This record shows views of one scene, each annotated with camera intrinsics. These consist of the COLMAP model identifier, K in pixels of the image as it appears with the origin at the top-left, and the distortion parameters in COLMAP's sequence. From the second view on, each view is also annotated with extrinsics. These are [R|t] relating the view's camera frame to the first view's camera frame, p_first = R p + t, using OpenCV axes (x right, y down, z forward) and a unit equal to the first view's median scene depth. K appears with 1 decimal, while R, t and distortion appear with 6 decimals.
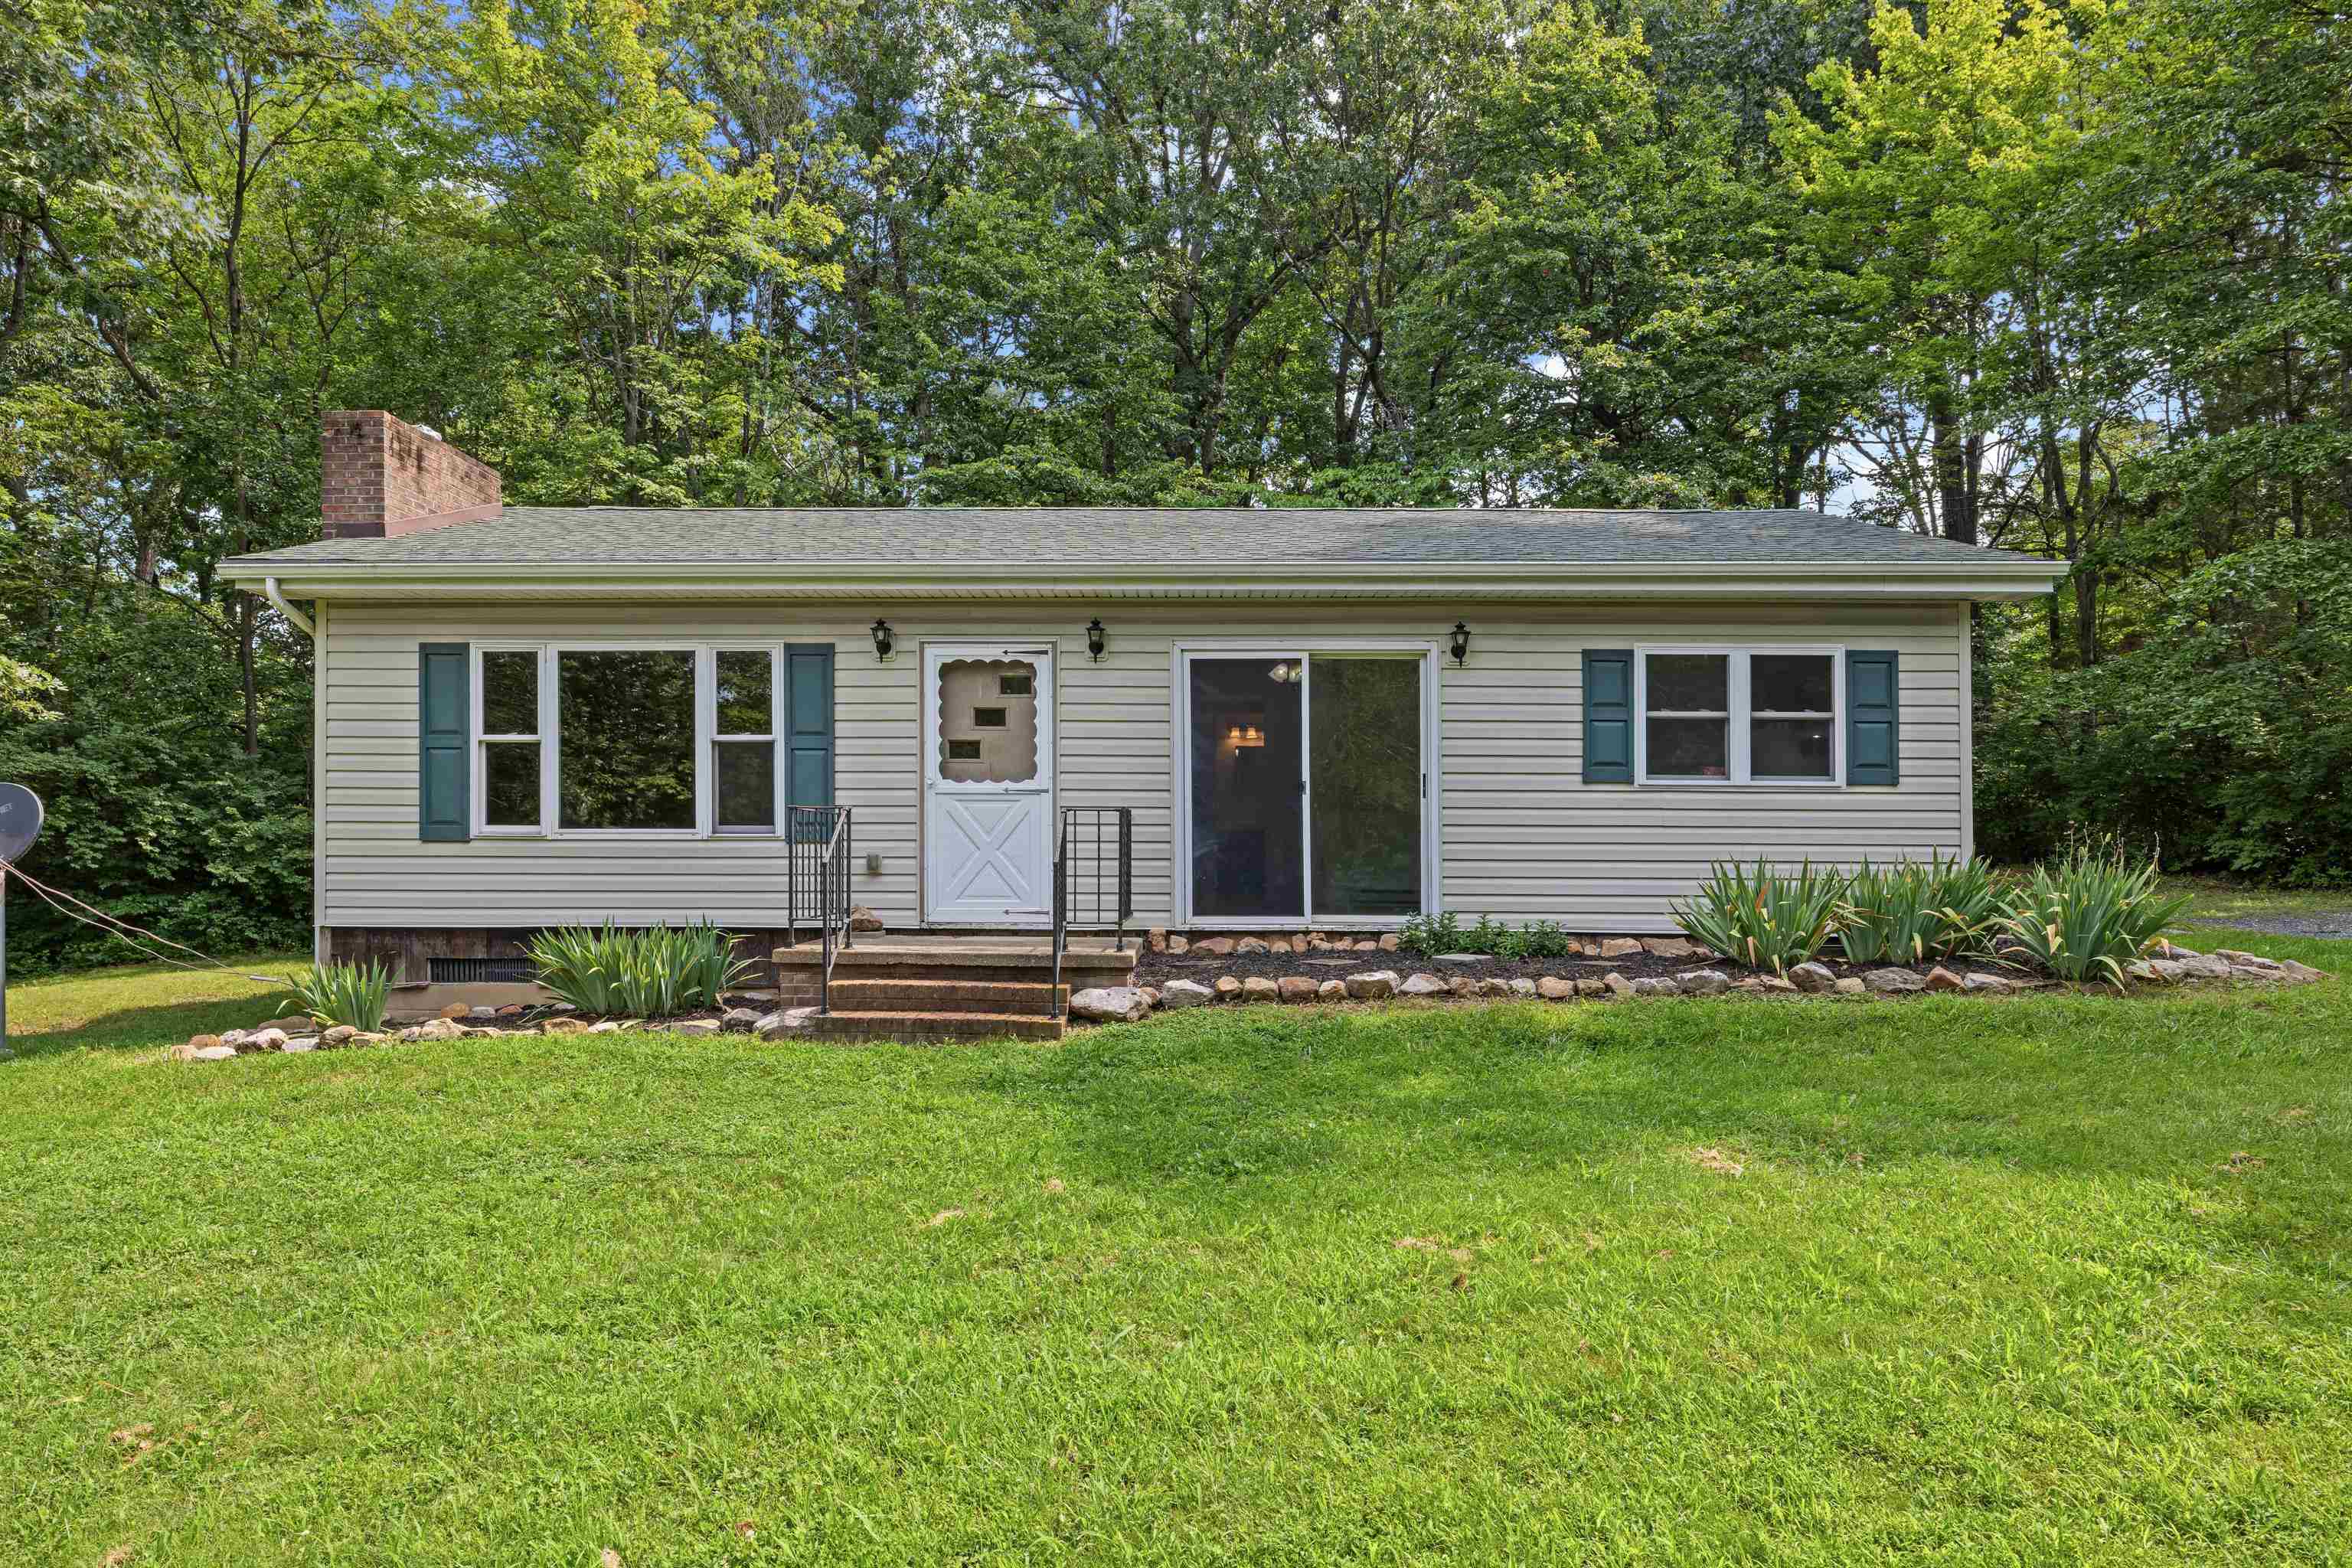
lens RADIAL K [[1400.1, 0, 1121.8], [0, 1400.1, 840.1], [0, 0, 1]] dist [0.003325, 0.000547]
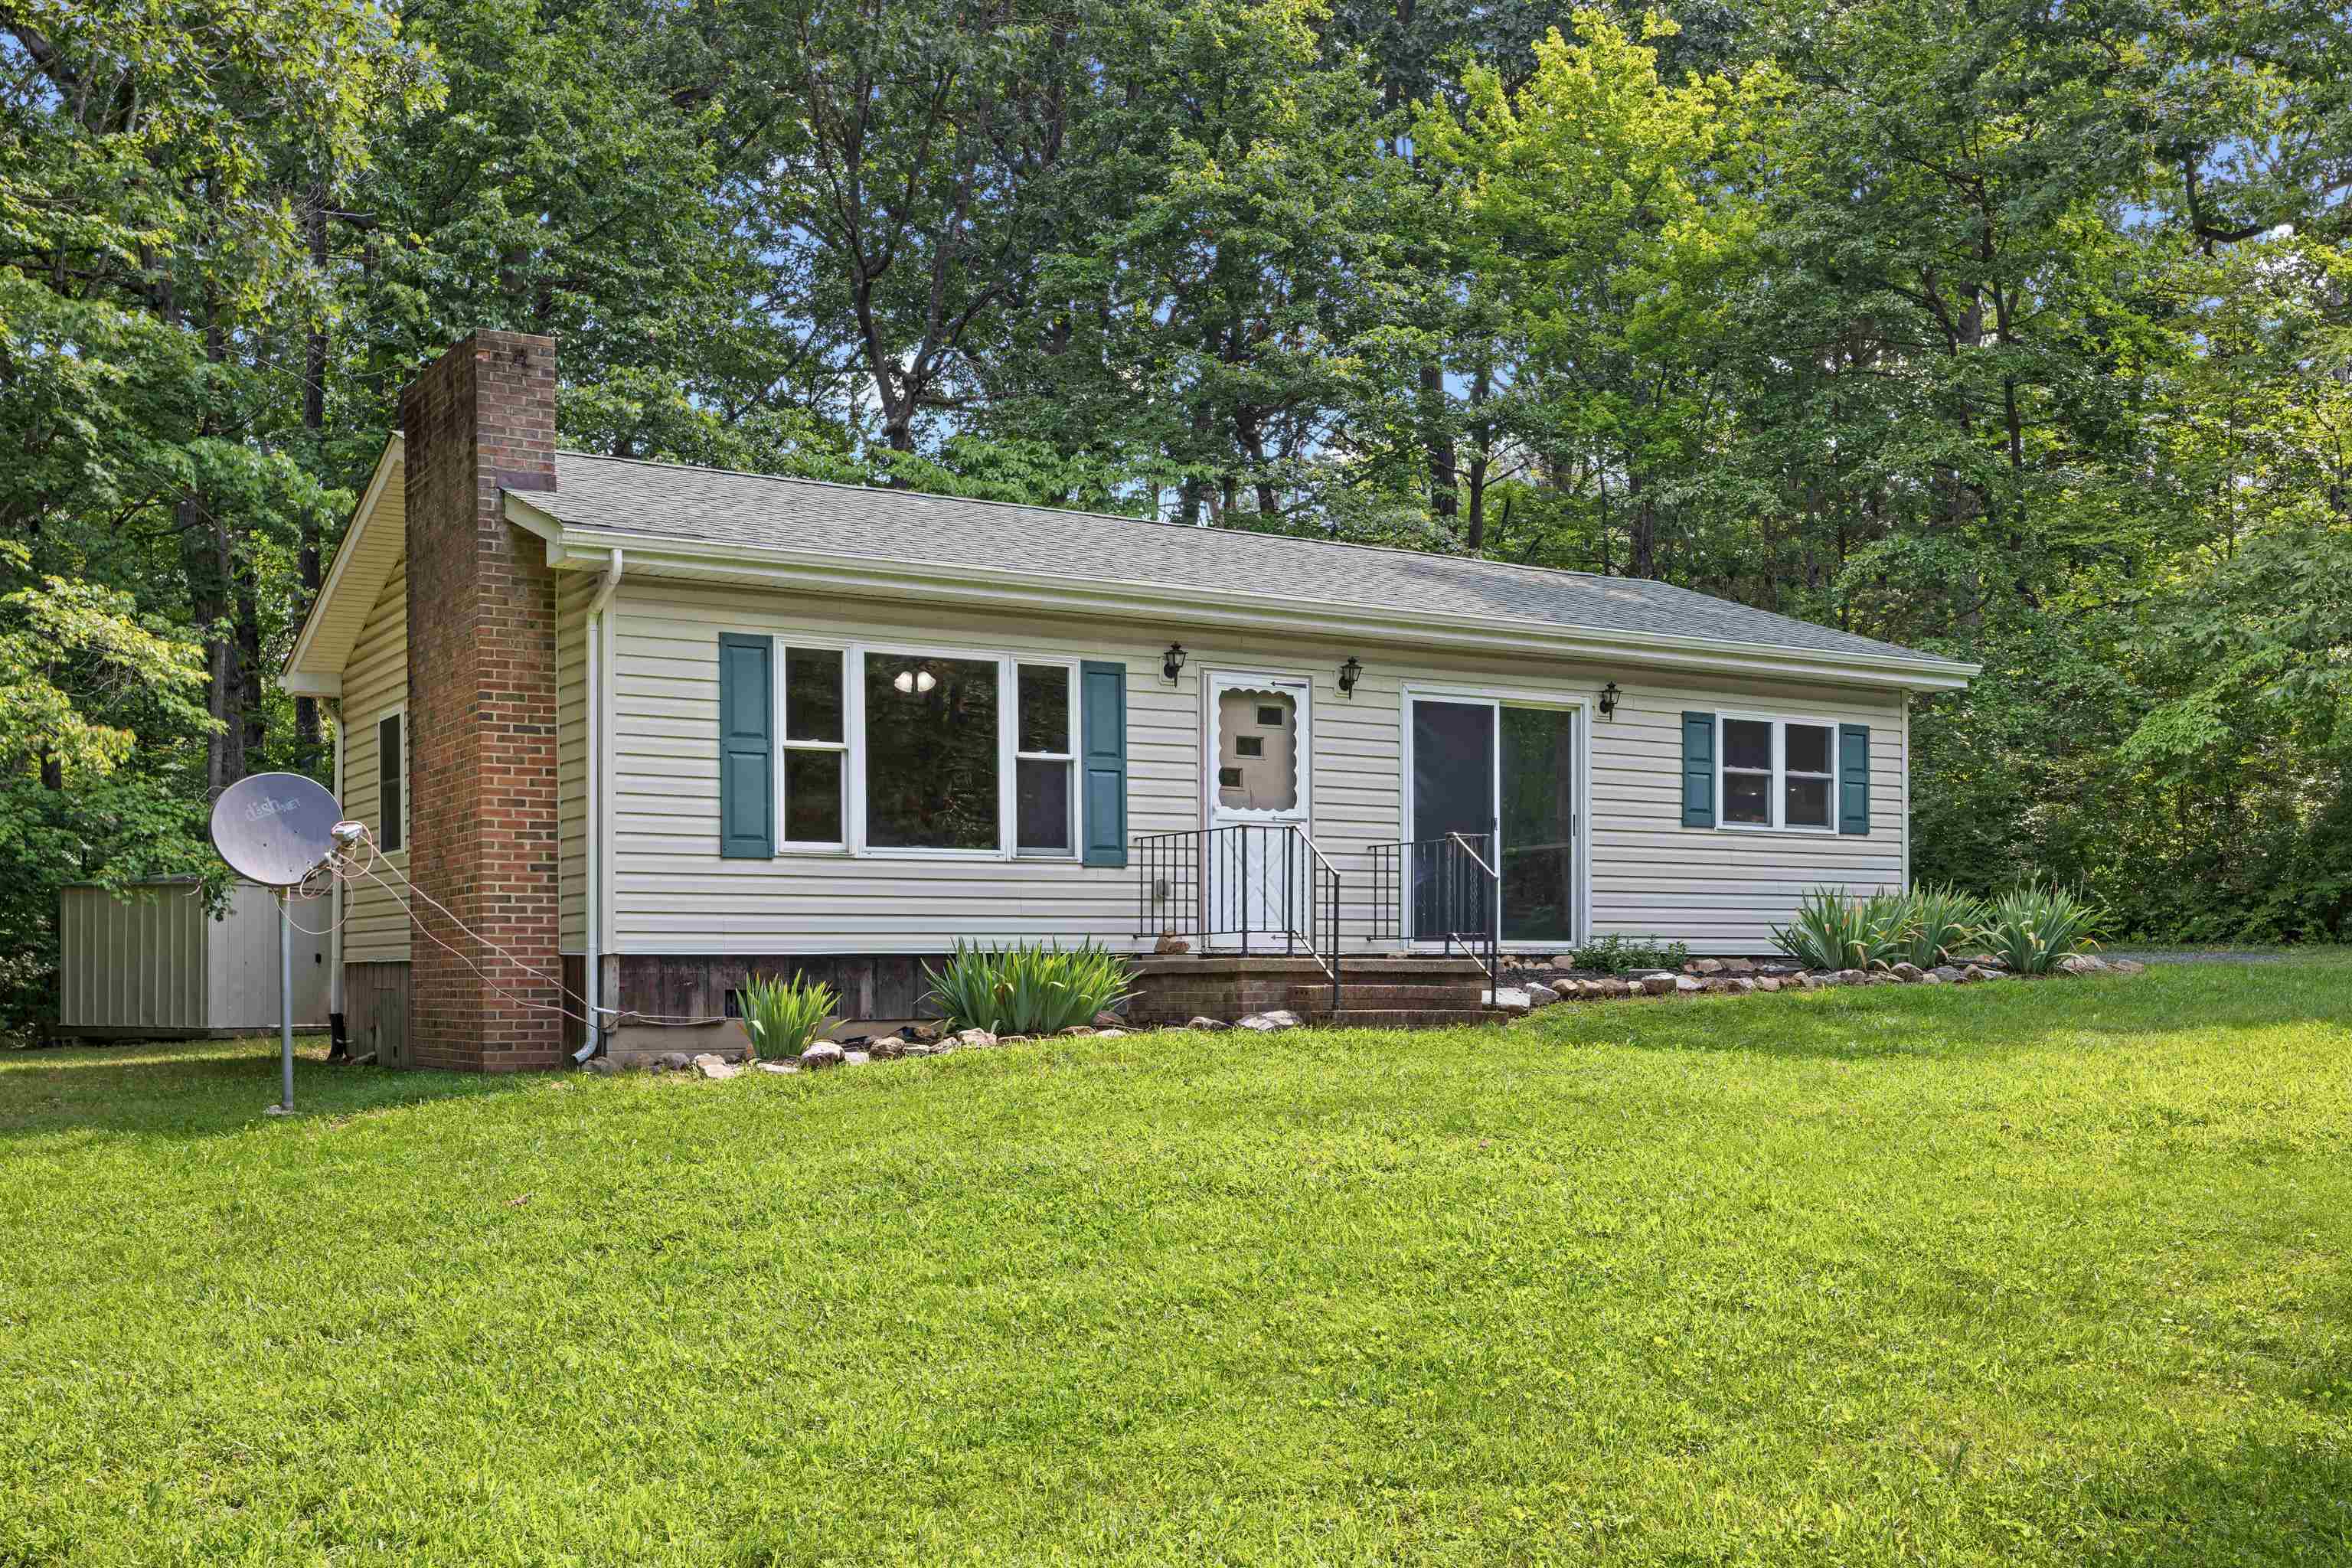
lens RADIAL K [[2319.0, 0, 1175.2], [0, 2319.0, 1028.2], [0, 0, 1]] dist [0.004410, 0.003457]
pose [[0.839342, -0.020420, 0.543220, -1.069559], [0.005407, 0.999558, 0.029220, 0.067980], [-0.543576, -0.021588, 0.839082, -0.390646]]
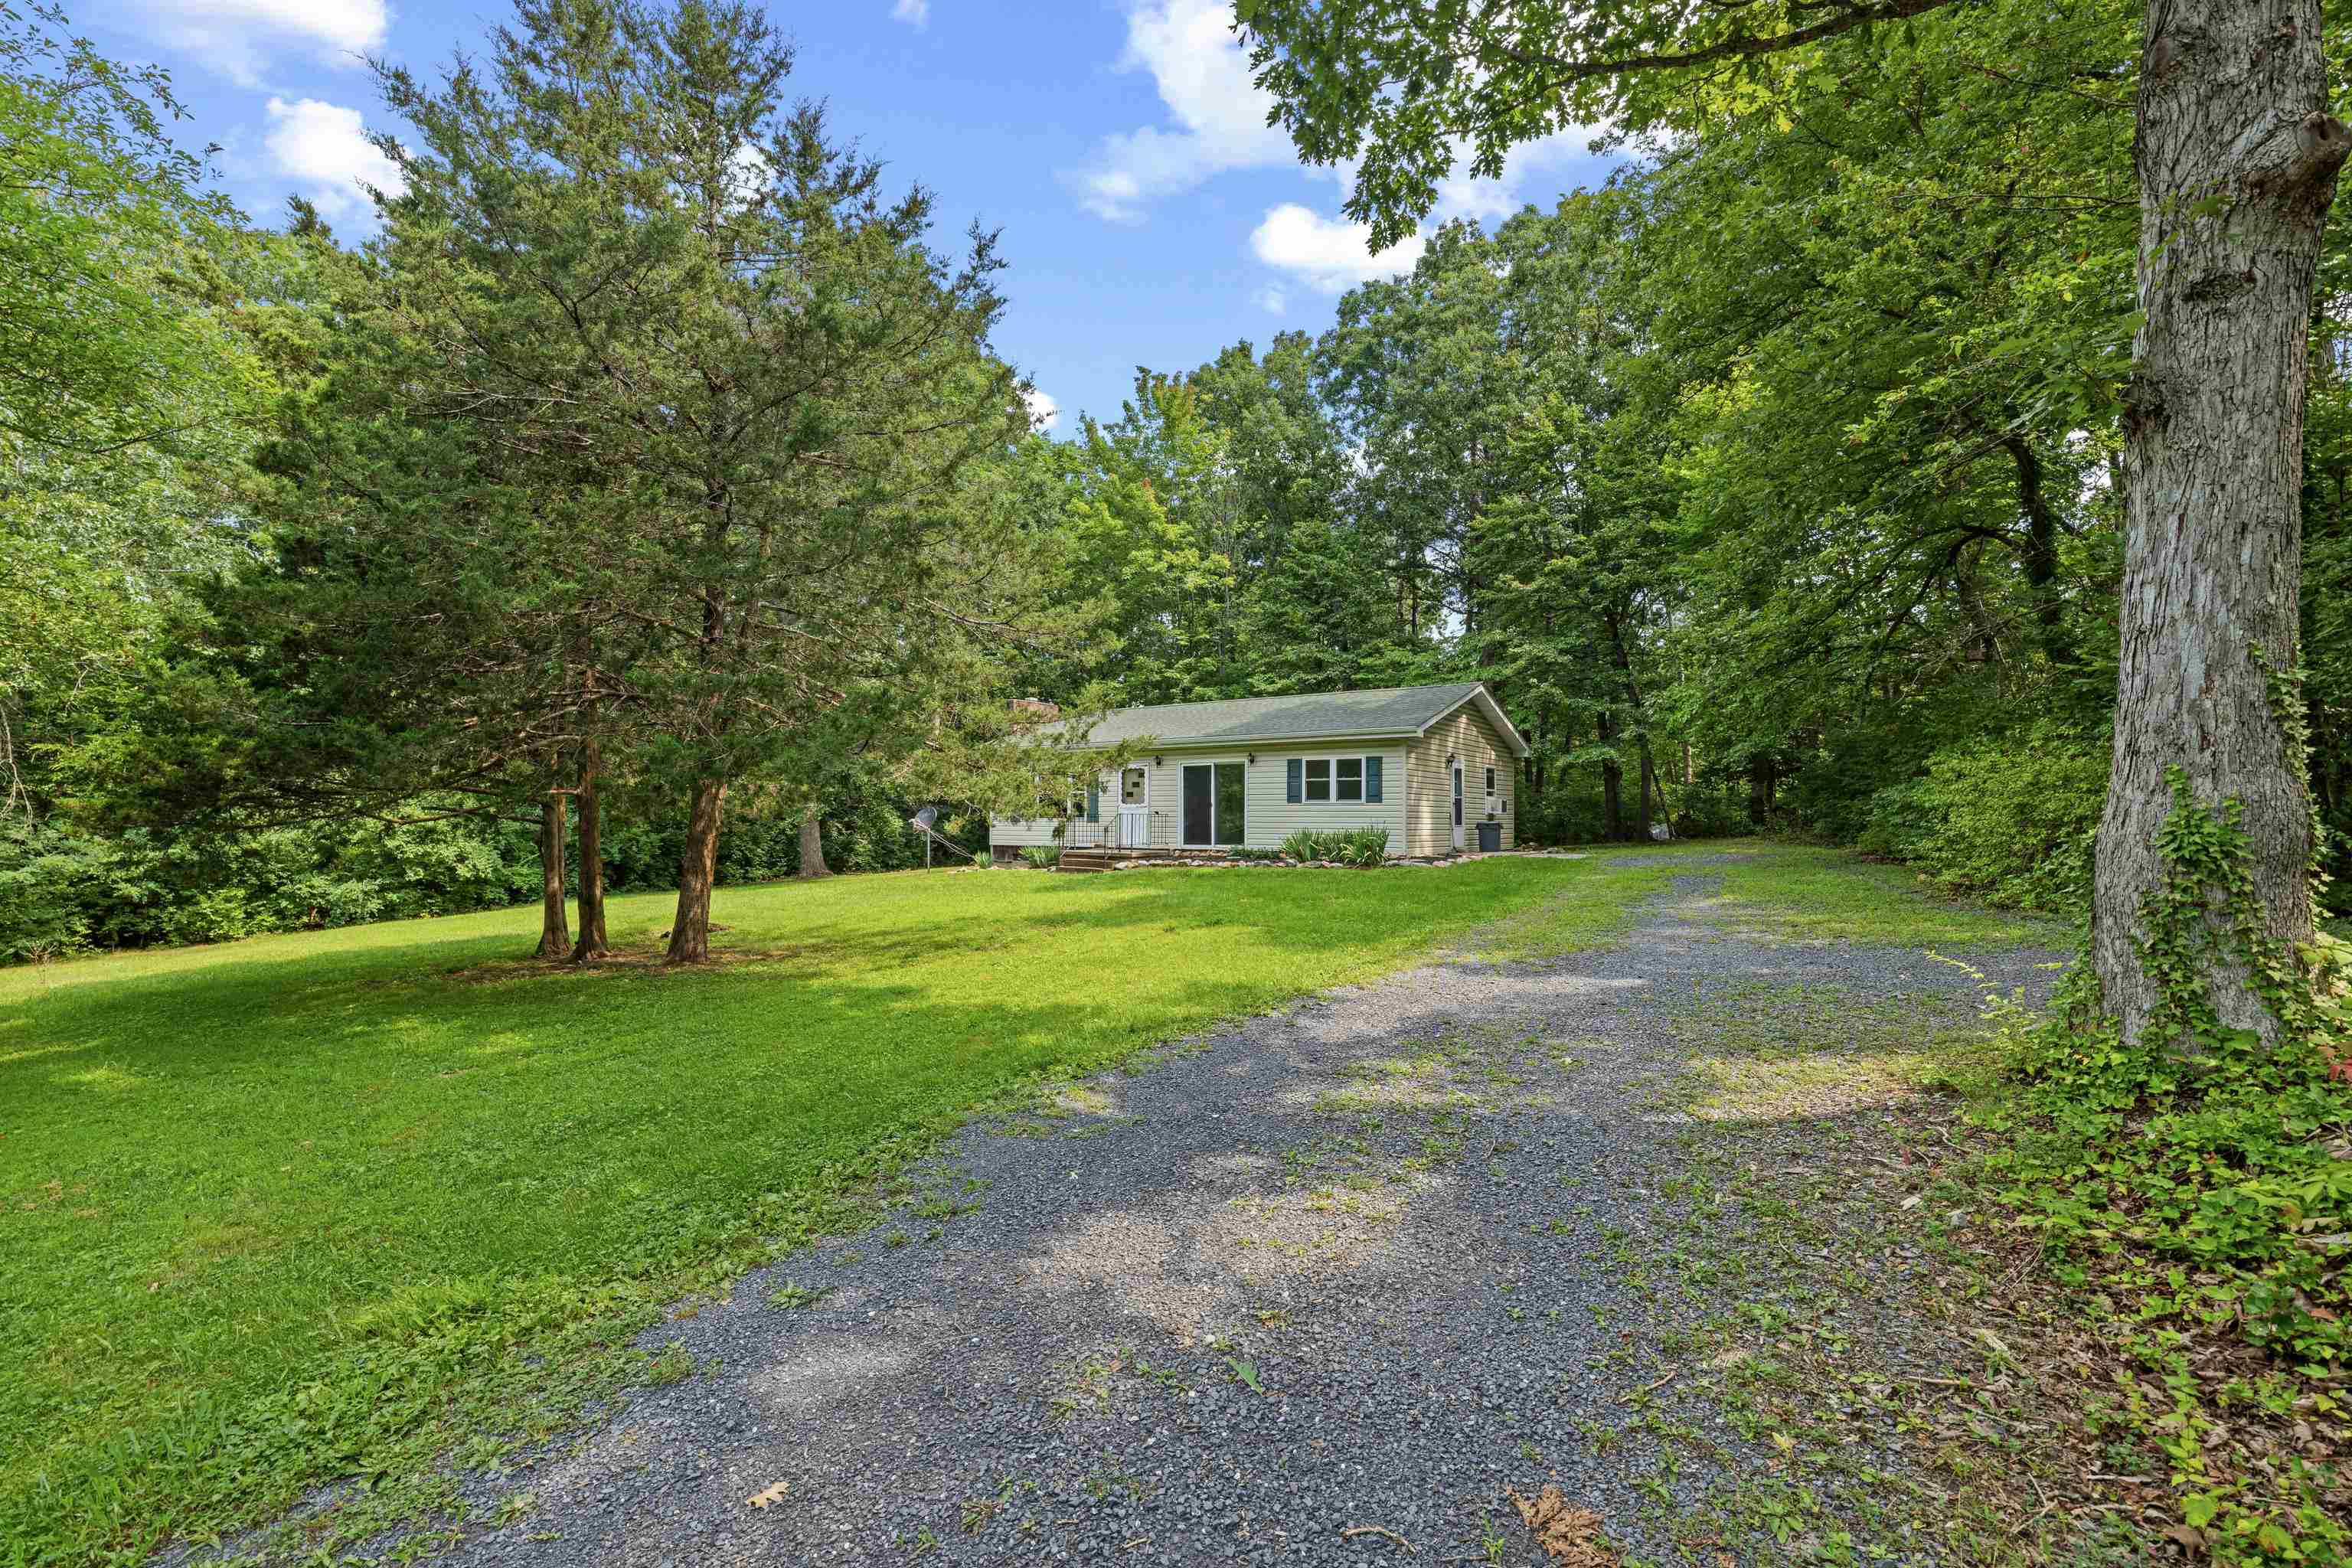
lens RADIAL K [[1030.4, 0, 1171.8], [0, 1030.4, 779.2], [0, 0, 1]] dist [0.003996, 0.000219]
pose [[0.827007, -0.024001, -0.561679, 1.377968], [0.004494, 0.999339, -0.036086, -0.012023], [0.562174, 0.027320, 0.826568, -1.001143]]
